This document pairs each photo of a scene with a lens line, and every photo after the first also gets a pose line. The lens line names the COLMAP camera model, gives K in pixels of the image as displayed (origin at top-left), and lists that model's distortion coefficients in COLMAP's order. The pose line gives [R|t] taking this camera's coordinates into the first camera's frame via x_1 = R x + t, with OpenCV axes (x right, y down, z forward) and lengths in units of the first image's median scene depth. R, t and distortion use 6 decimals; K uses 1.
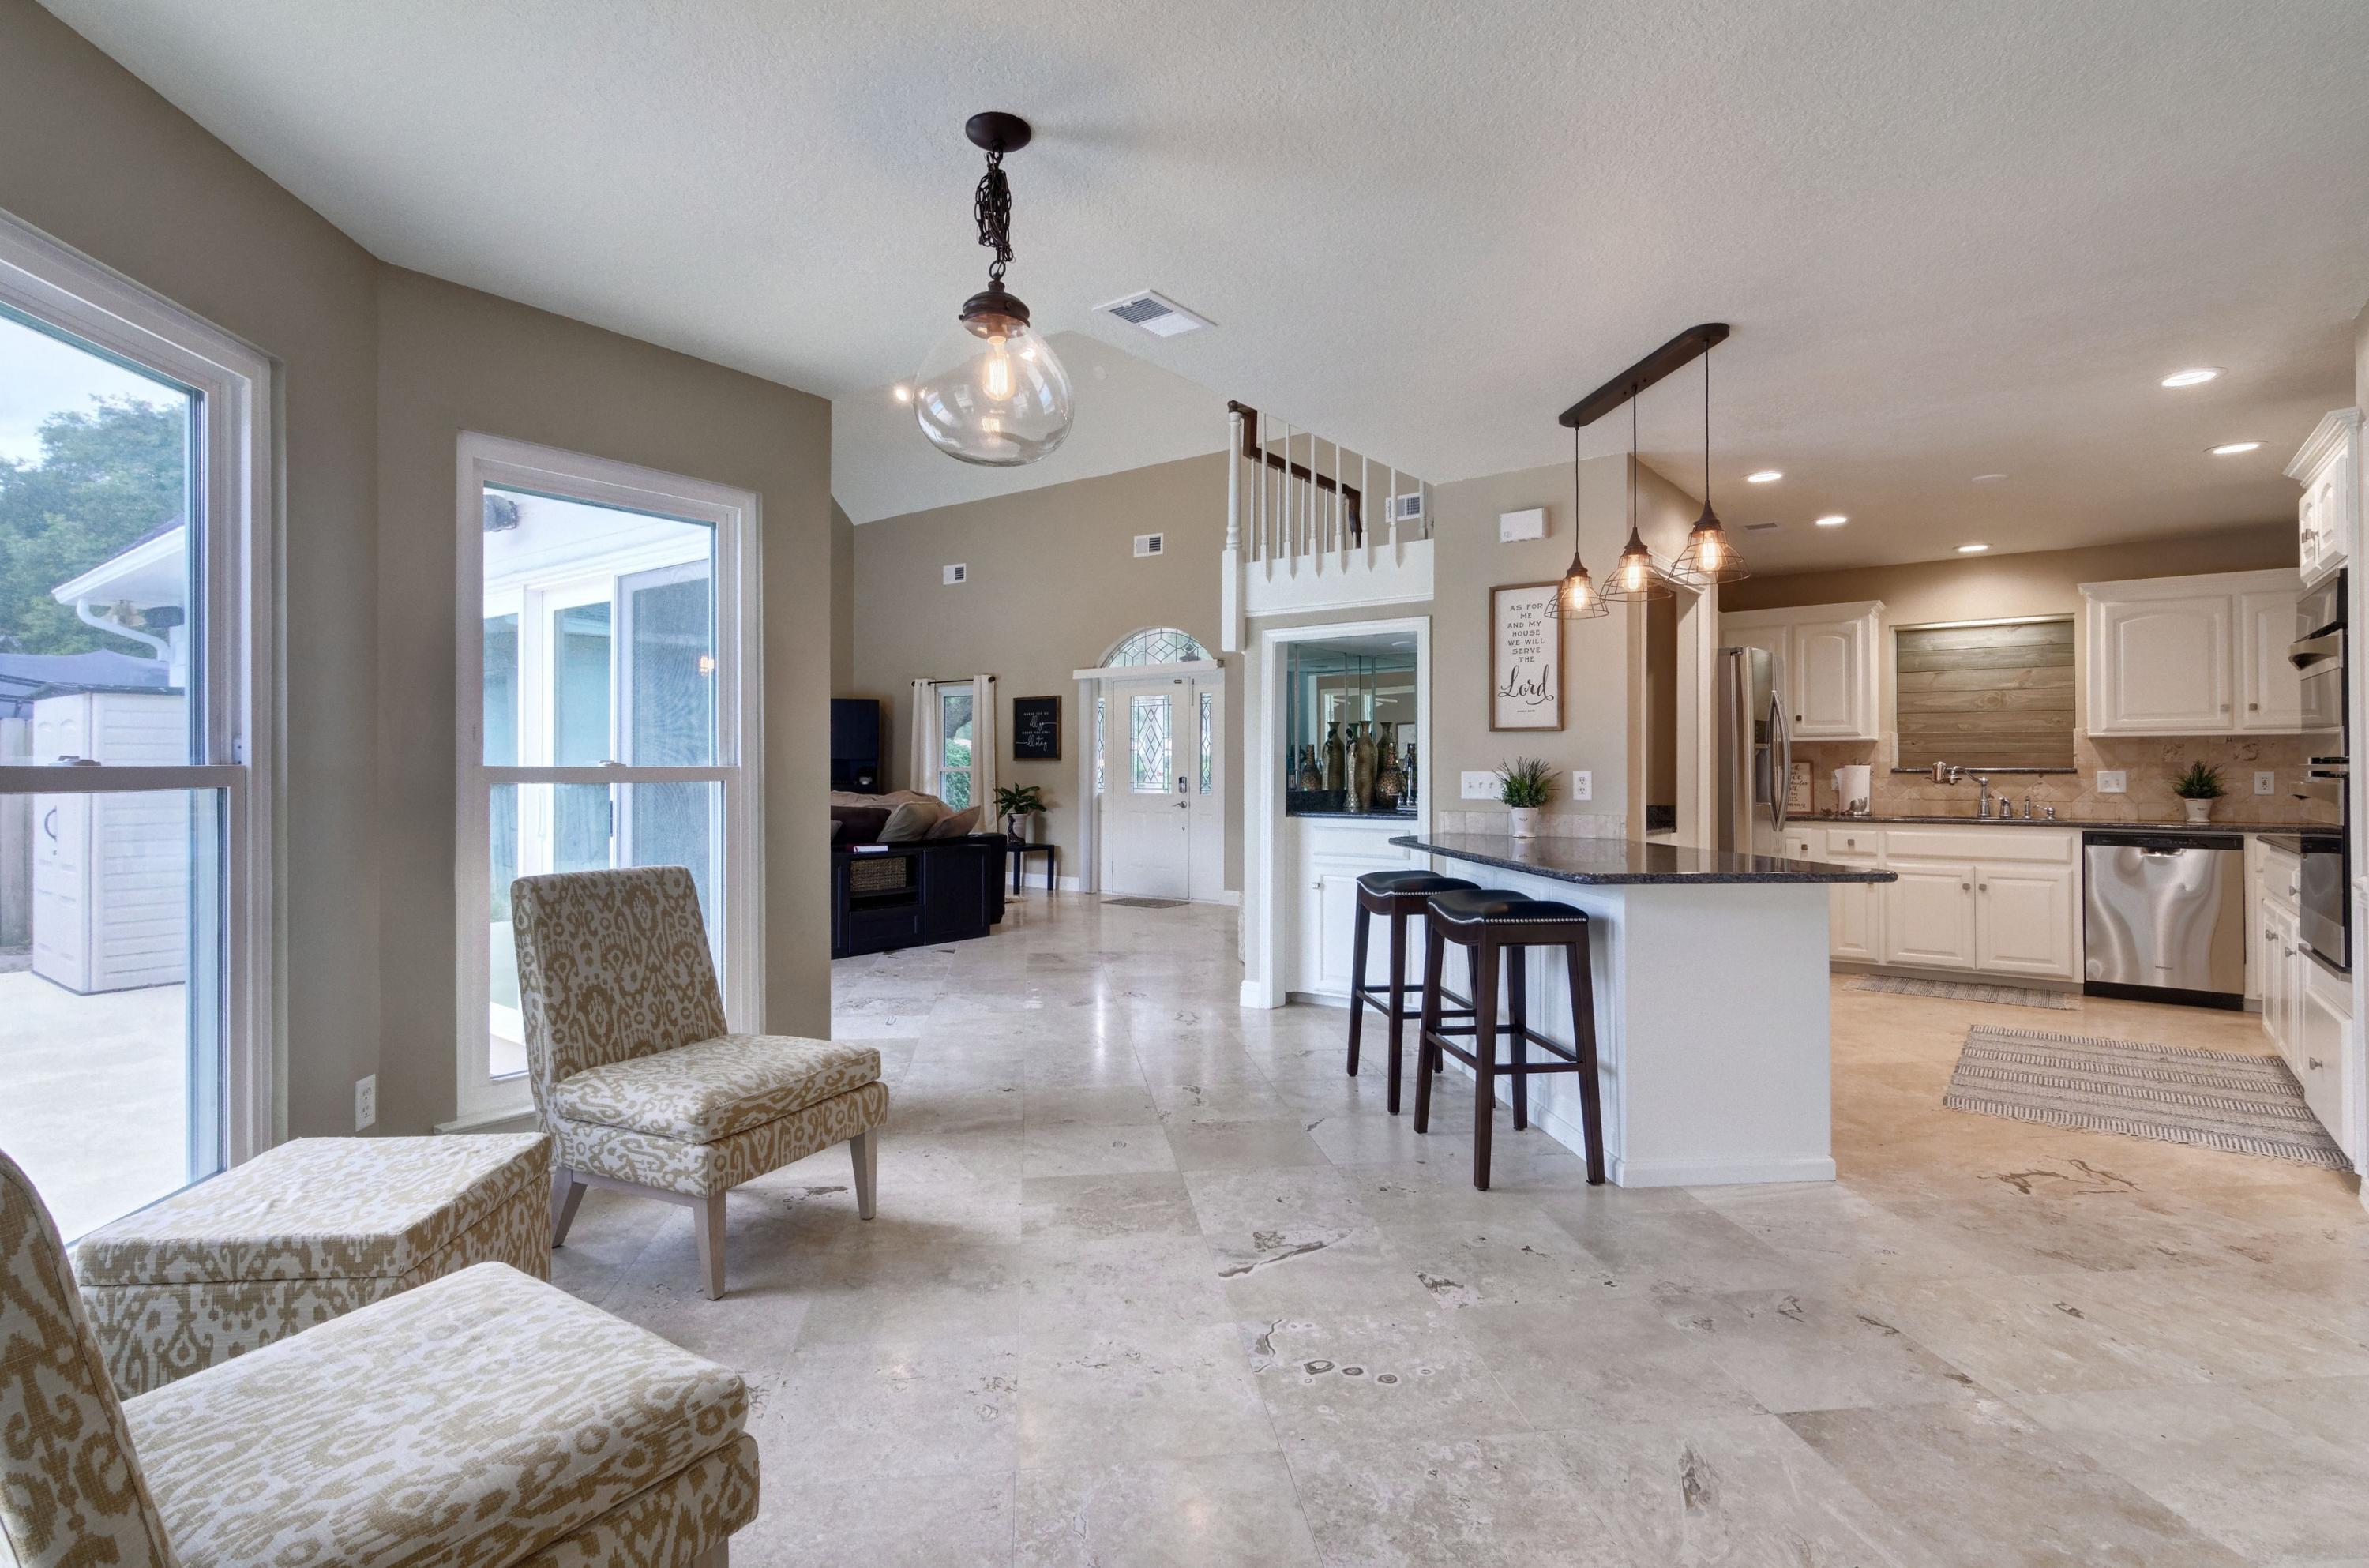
lens RADIAL K [[1140.7, 0, 1180.3], [0, 1140.7, 756.2], [0, 0, 1]] dist [0.003741, 0.000190]
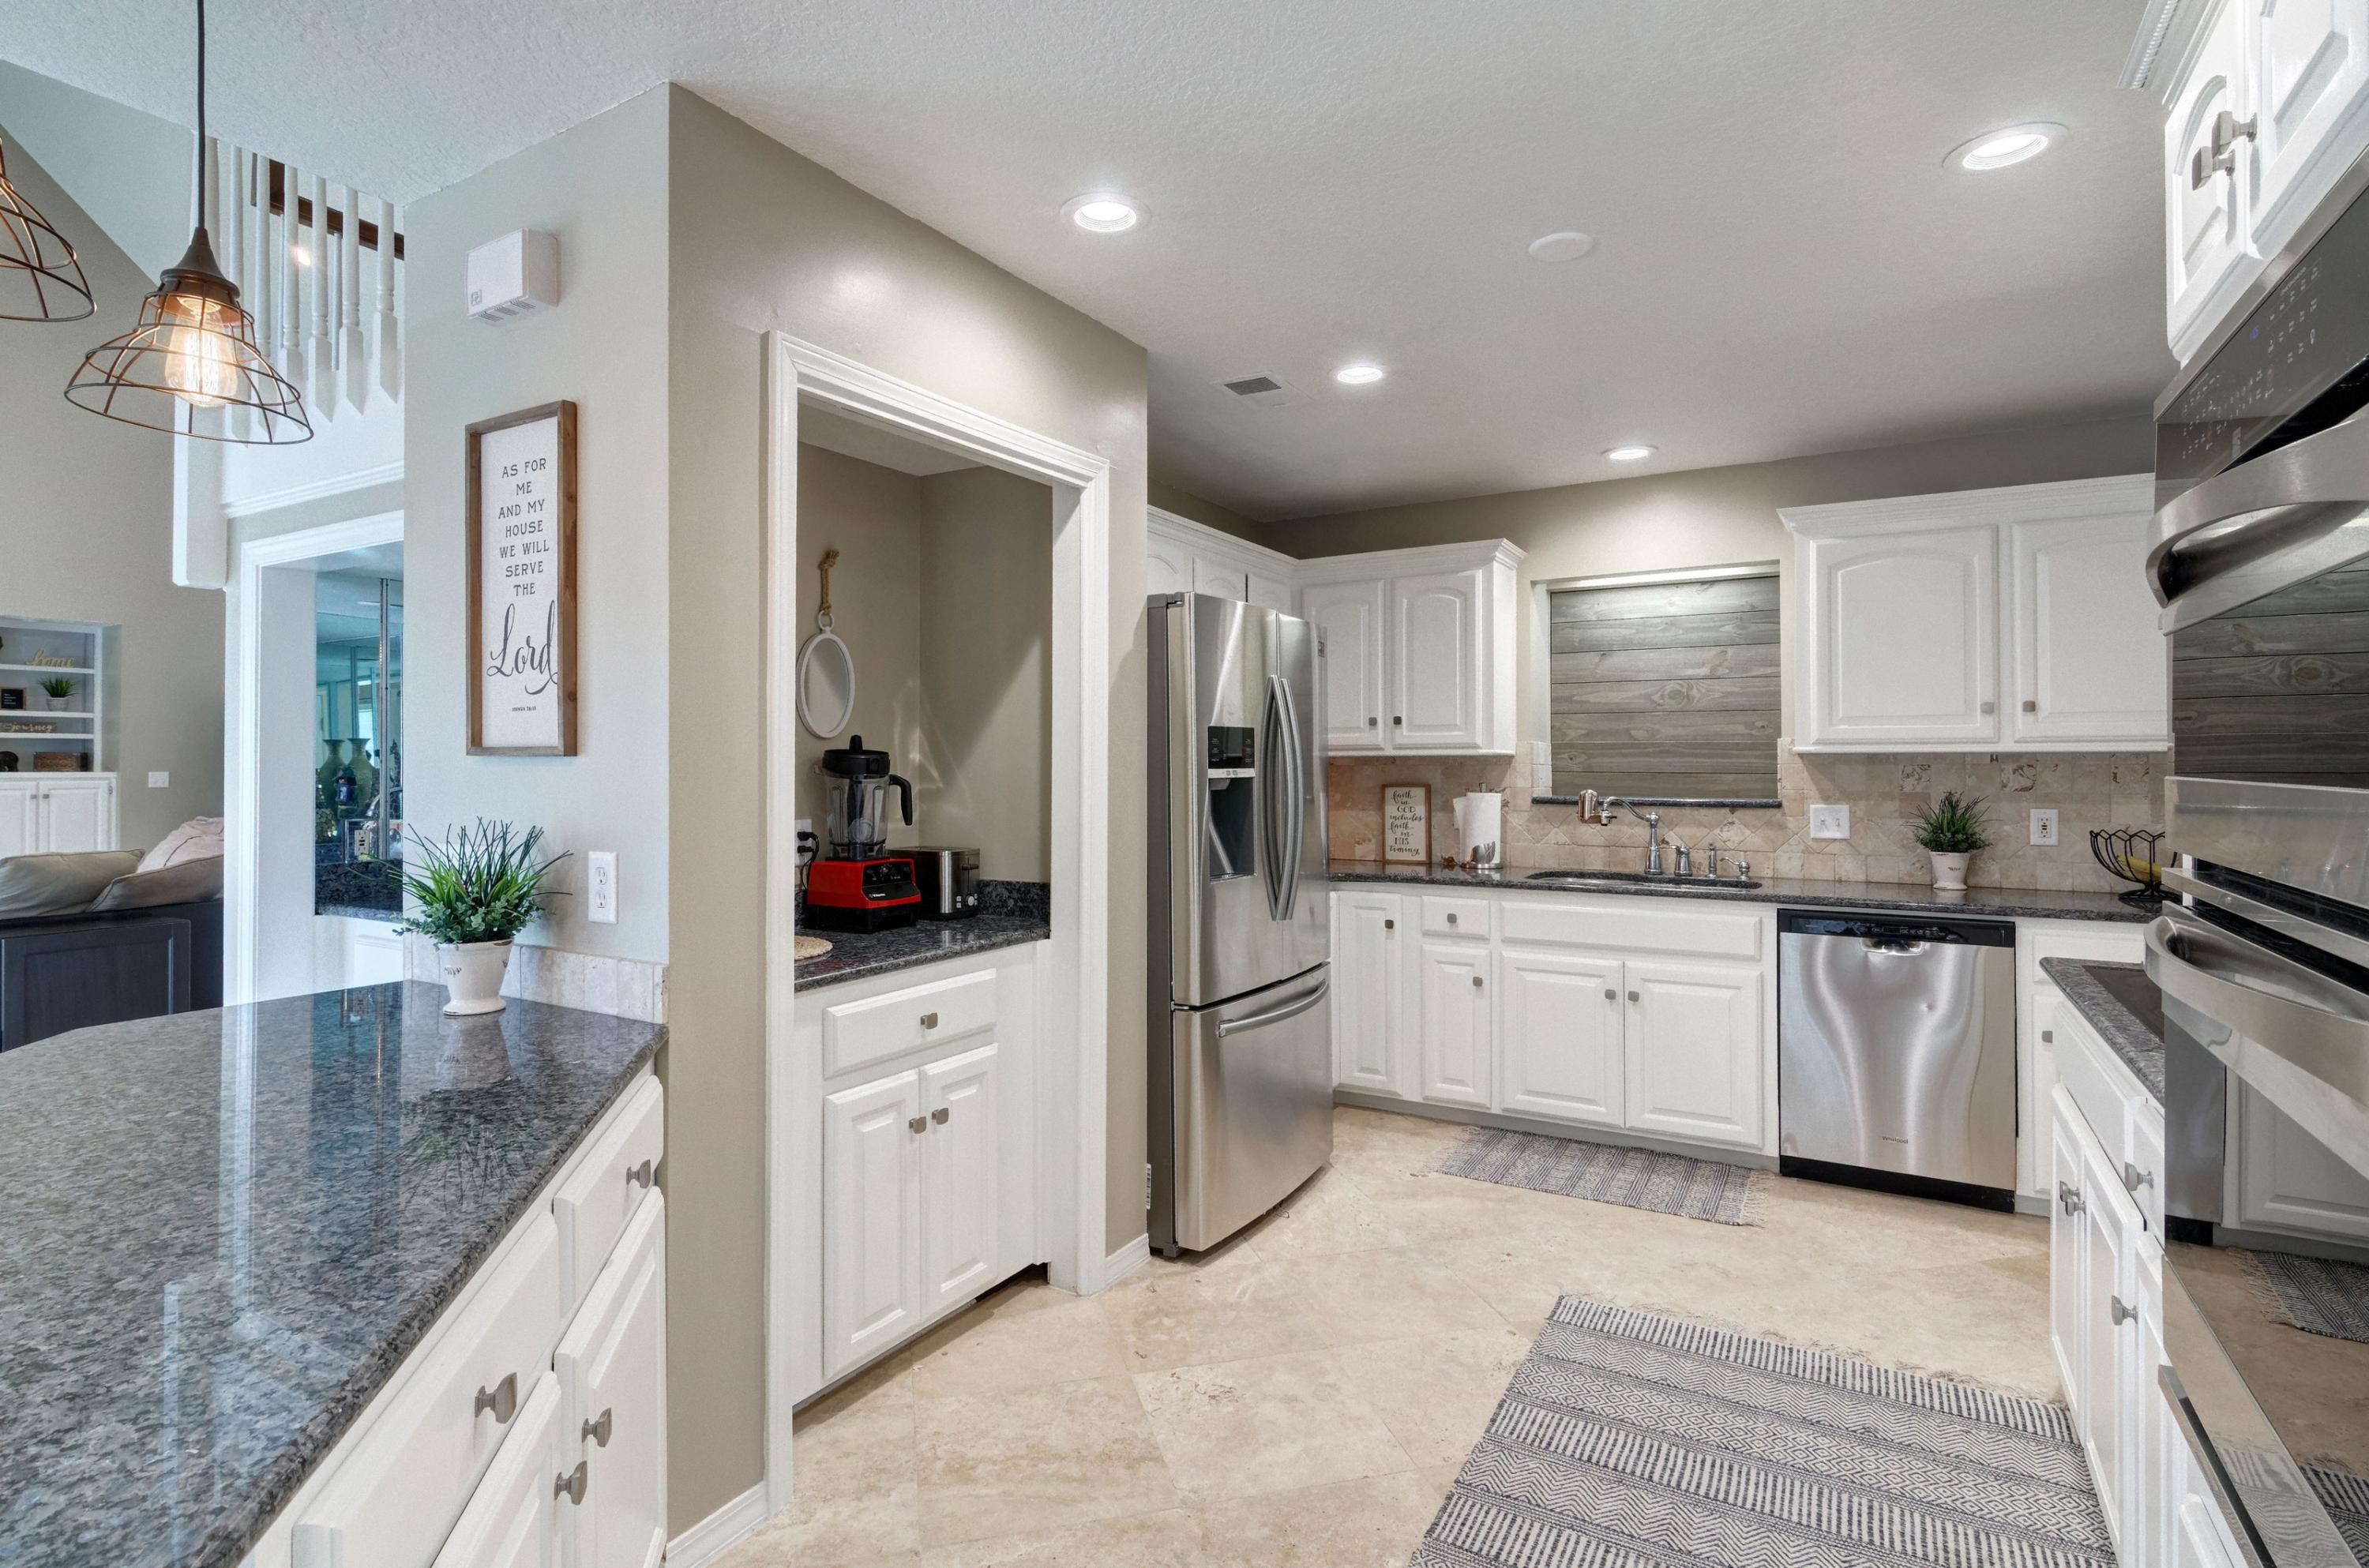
lens RADIAL K [[1156.2, 0, 1165.6], [0, 1156.2, 755.2], [0, 0, 1]] dist [0.001892, -0.000468]
pose [[0.992869, 0.000094, 0.119212, 0.383111], [-0.000540, 0.999993, 0.003714, -0.018330], [-0.119211, -0.003752, 0.992862, 0.416897]]
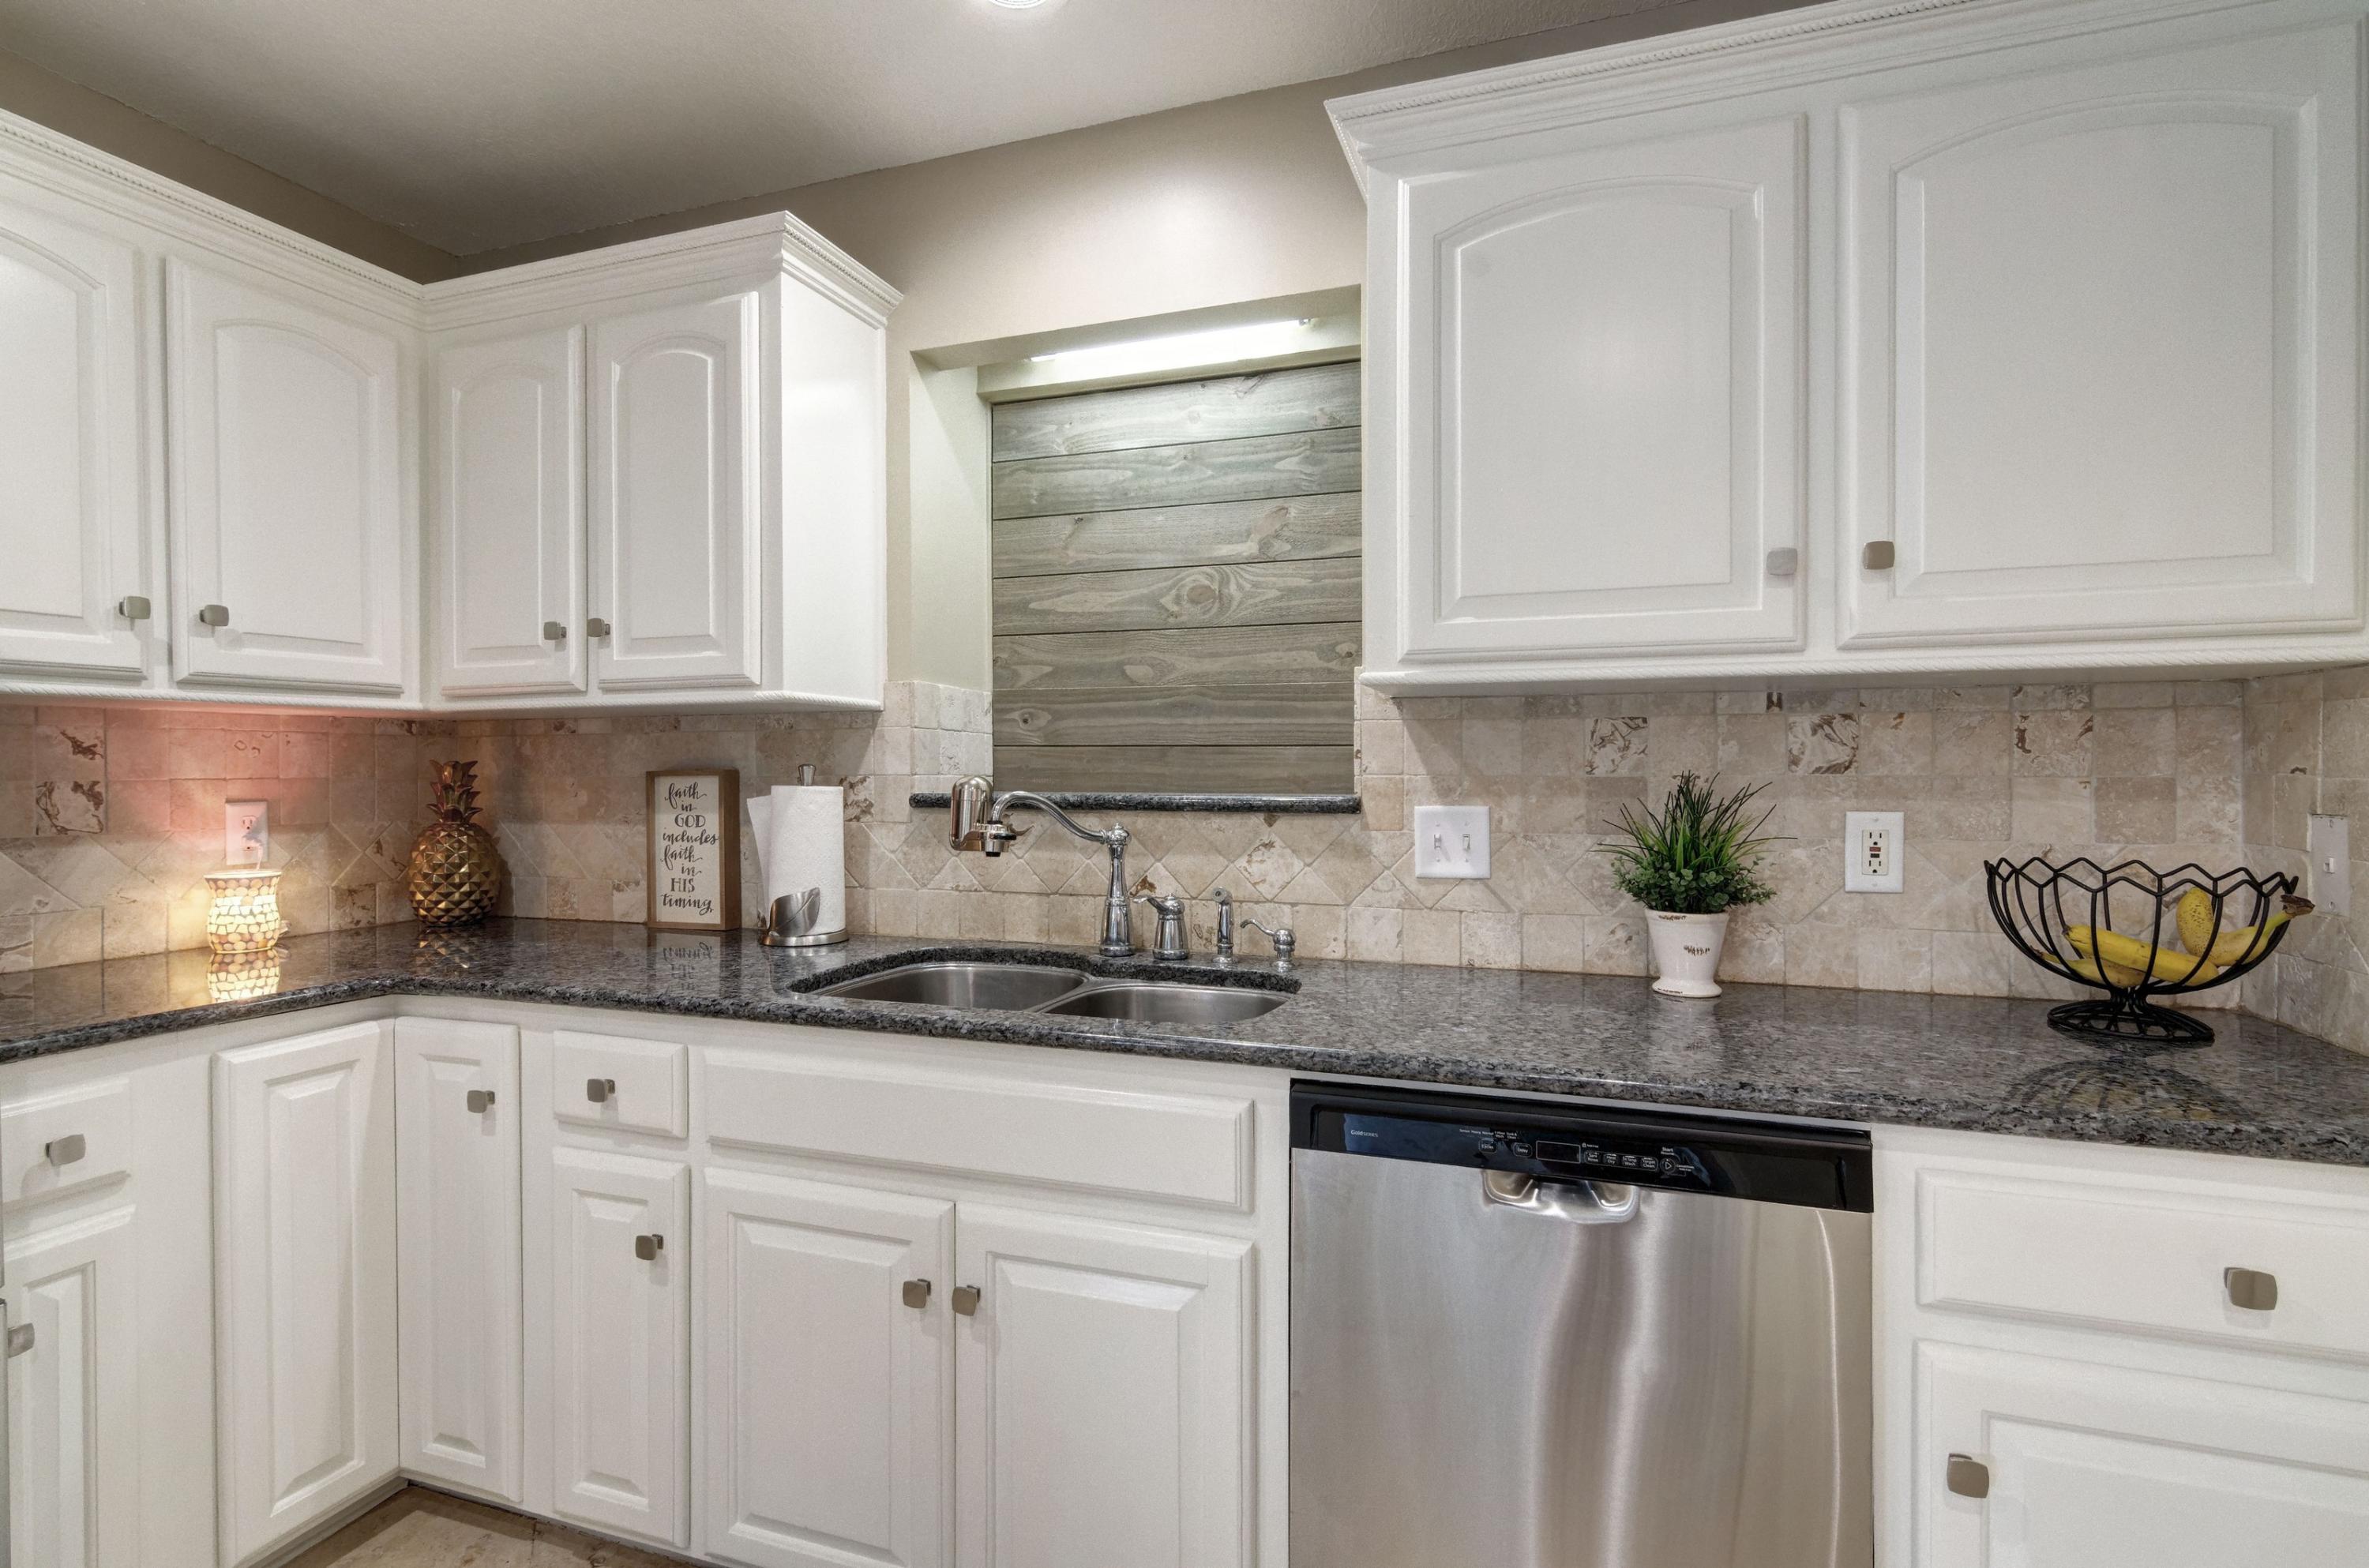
lens RADIAL K [[1123.6, 0, 1172.1], [0, 1123.6, 777.5], [0, 0, 1]] dist [0.004658, -0.001226]
pose [[0.948949, -0.004985, 0.315391, 0.682697], [-0.001621, 0.999785, 0.020681, -0.000715], [-0.315426, -0.020137, 0.948736, 0.778314]]
